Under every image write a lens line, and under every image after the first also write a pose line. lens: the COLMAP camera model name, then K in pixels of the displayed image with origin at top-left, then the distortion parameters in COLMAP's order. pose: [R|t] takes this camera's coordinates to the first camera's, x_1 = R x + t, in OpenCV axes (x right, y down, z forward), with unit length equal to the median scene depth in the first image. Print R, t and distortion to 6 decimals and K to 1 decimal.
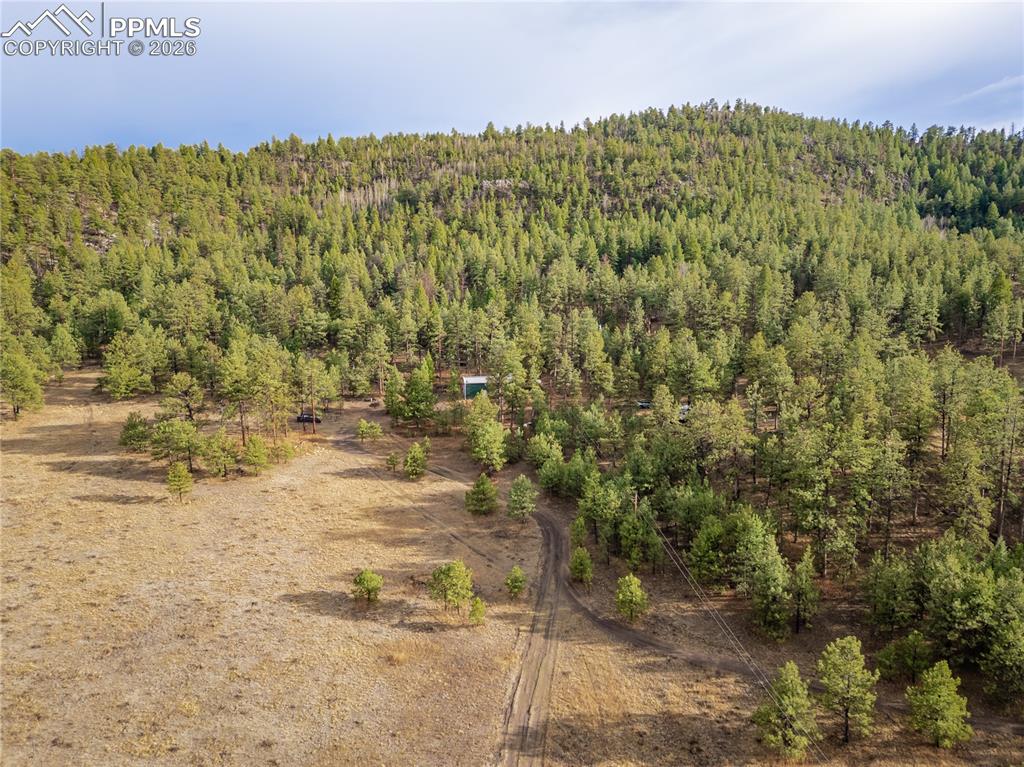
lens RADIAL K [[706.6, 0, 516.3], [0, 706.6, 384.4], [0, 0, 1]] dist [0.068024, -0.060027]
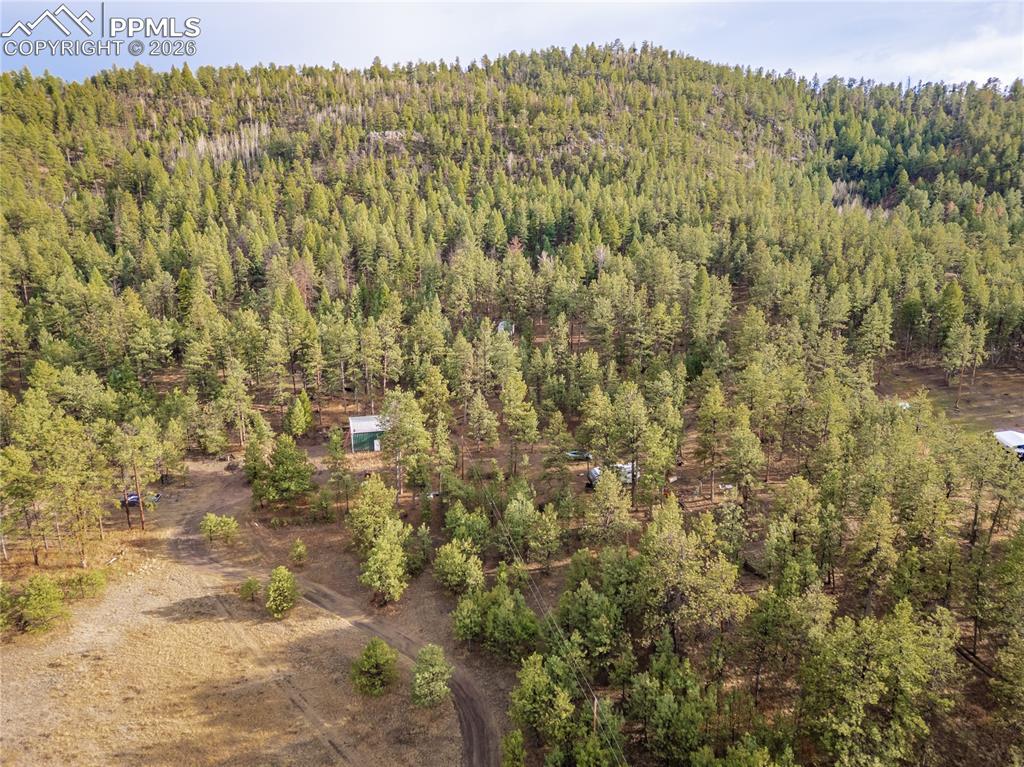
lens RADIAL K [[706.6, 0, 516.3], [0, 706.6, 384.4], [0, 0, 1]] dist [0.068024, -0.060027]
pose [[0.989847, -0.026908, 0.139570, 0.000184], [0.014234, 0.995747, 0.091023, -0.071221], [-0.141426, -0.088112, 0.986020, 0.108548]]
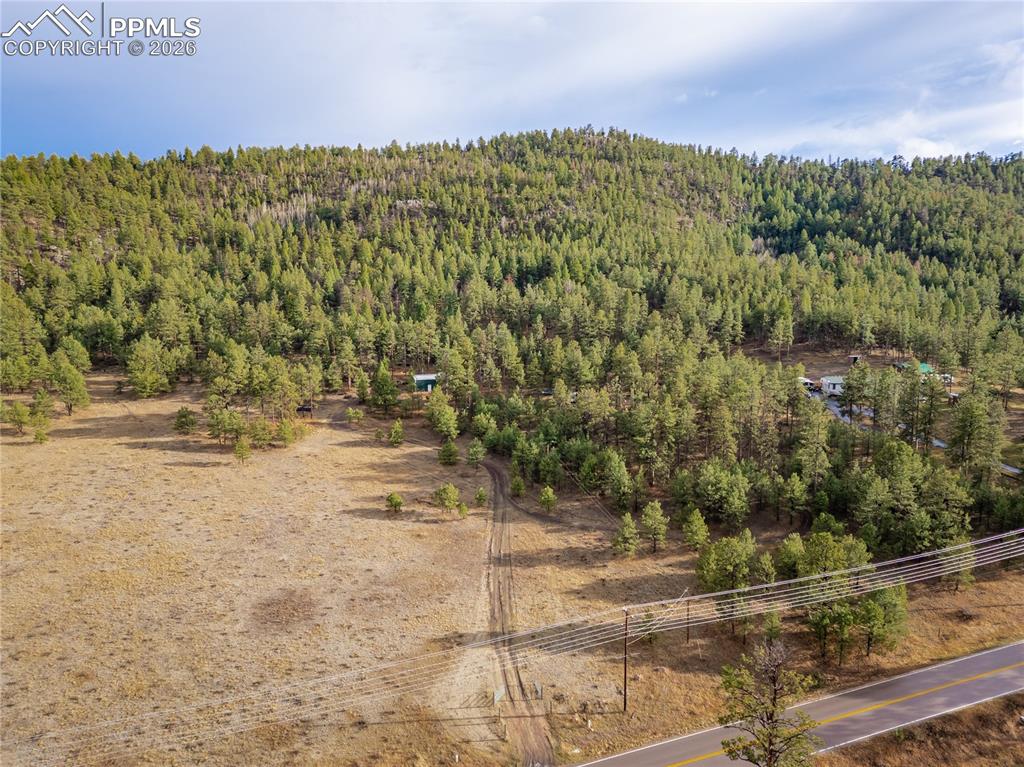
lens RADIAL K [[706.6, 0, 516.3], [0, 706.6, 384.4], [0, 0, 1]] dist [0.068024, -0.060027]
pose [[0.987395, -0.019978, 0.157009, -0.053637], [0.018134, 0.999749, 0.013171, -0.004109], [-0.157232, -0.010158, 0.987509, -0.208186]]
